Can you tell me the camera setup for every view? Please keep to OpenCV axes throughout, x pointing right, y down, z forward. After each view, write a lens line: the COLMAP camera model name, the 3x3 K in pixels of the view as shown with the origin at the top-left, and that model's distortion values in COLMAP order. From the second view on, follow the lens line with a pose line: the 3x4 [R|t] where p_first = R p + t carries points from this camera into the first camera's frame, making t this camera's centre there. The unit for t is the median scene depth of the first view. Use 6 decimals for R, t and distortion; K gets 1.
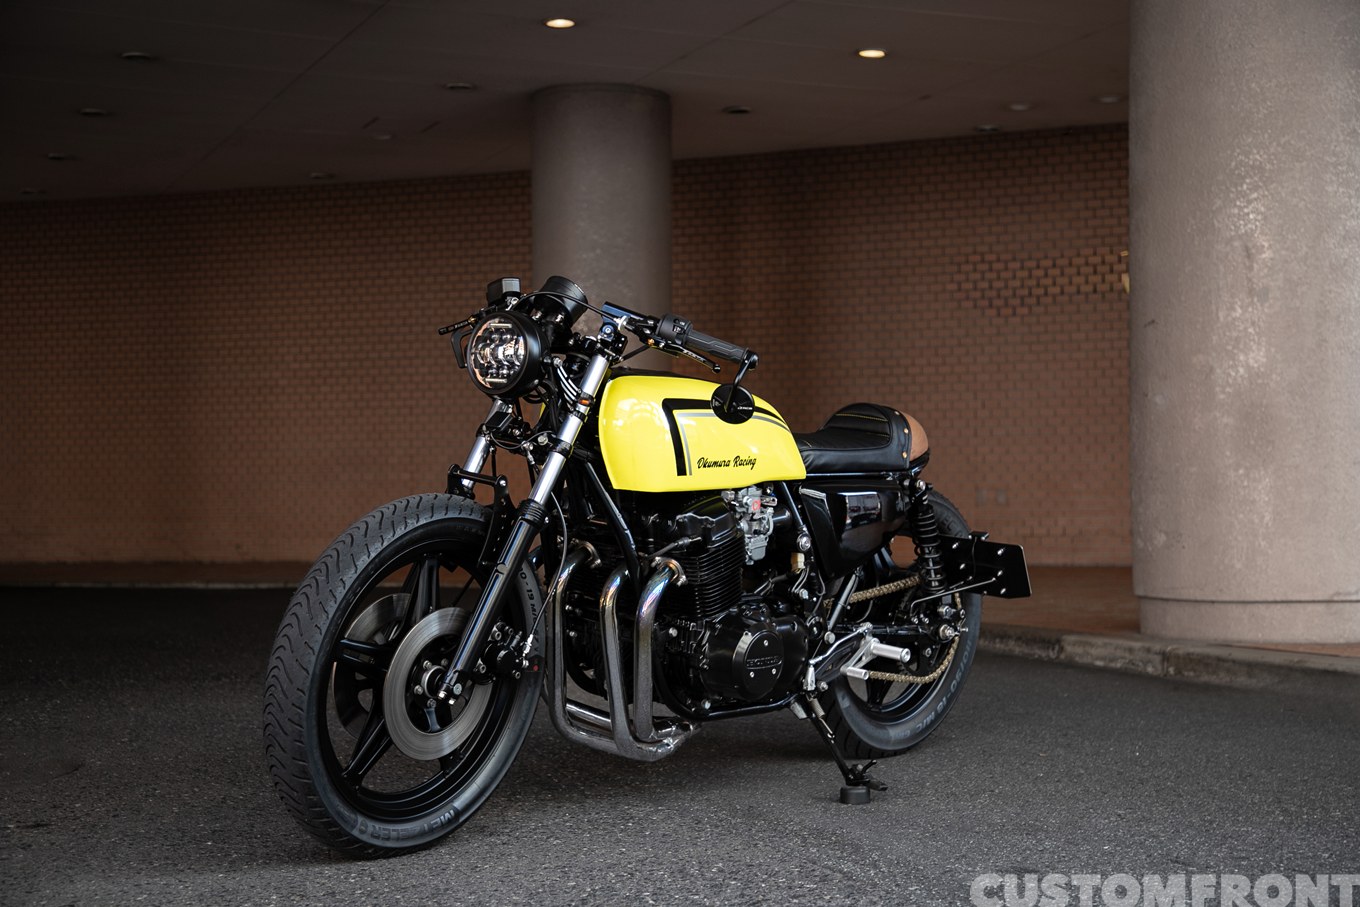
lens RADIAL K [[2143.8, 0, 592.4], [0, 2143.8, 456.4], [0, 0, 1]] dist [0.283236, 0.015430]
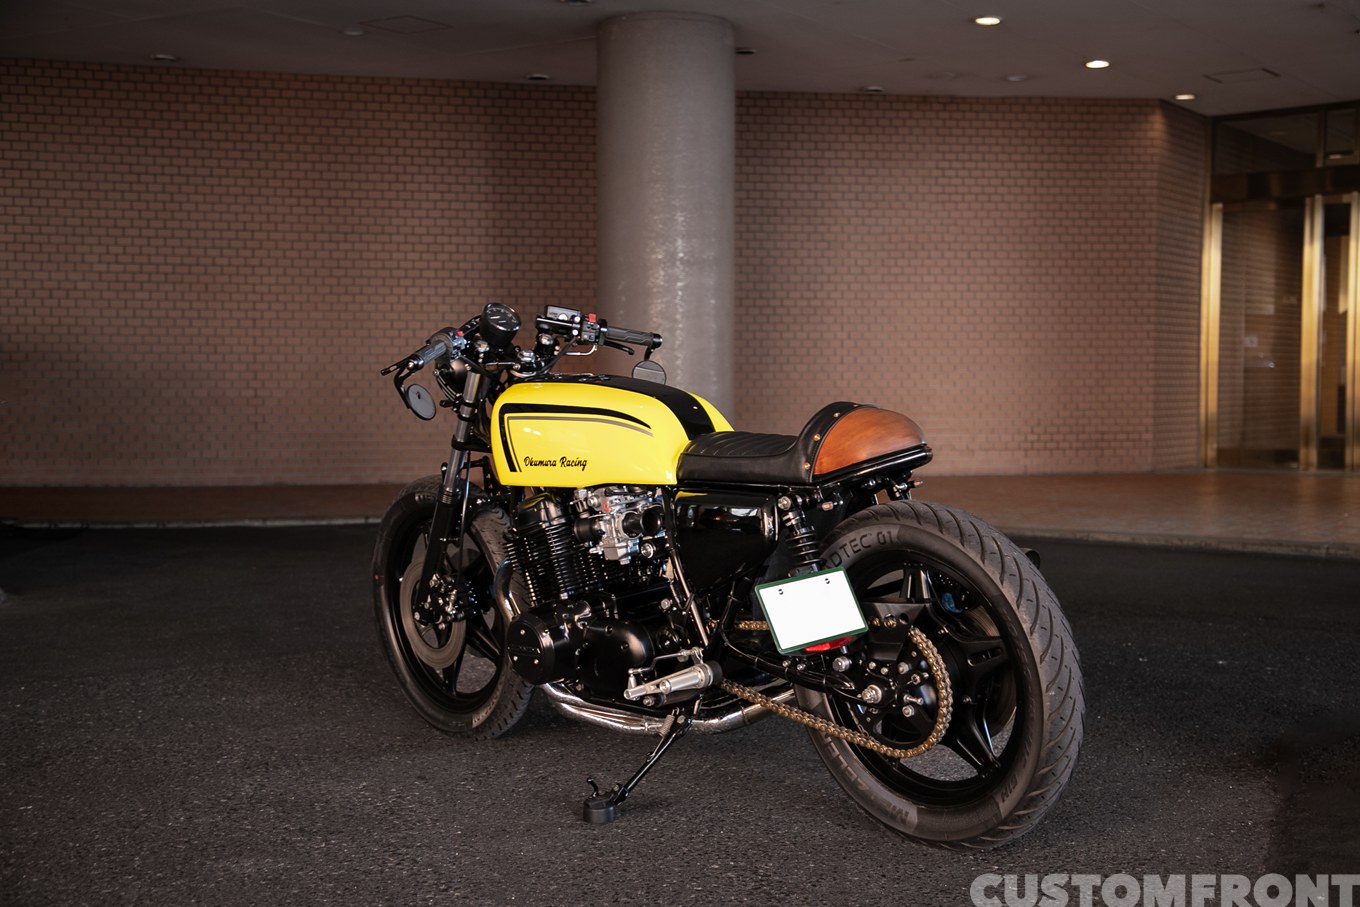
lens RADIAL K [[1746.3, 0, 678.7], [0, 1746.3, 475.9], [0, 0, 1]] dist [0.151699, 0.088078]
pose [[0.830029, -0.022782, 0.557255, -0.404522], [-0.016359, 0.997741, 0.065156, -0.008859], [-0.557480, -0.063198, 0.827781, 0.285440]]
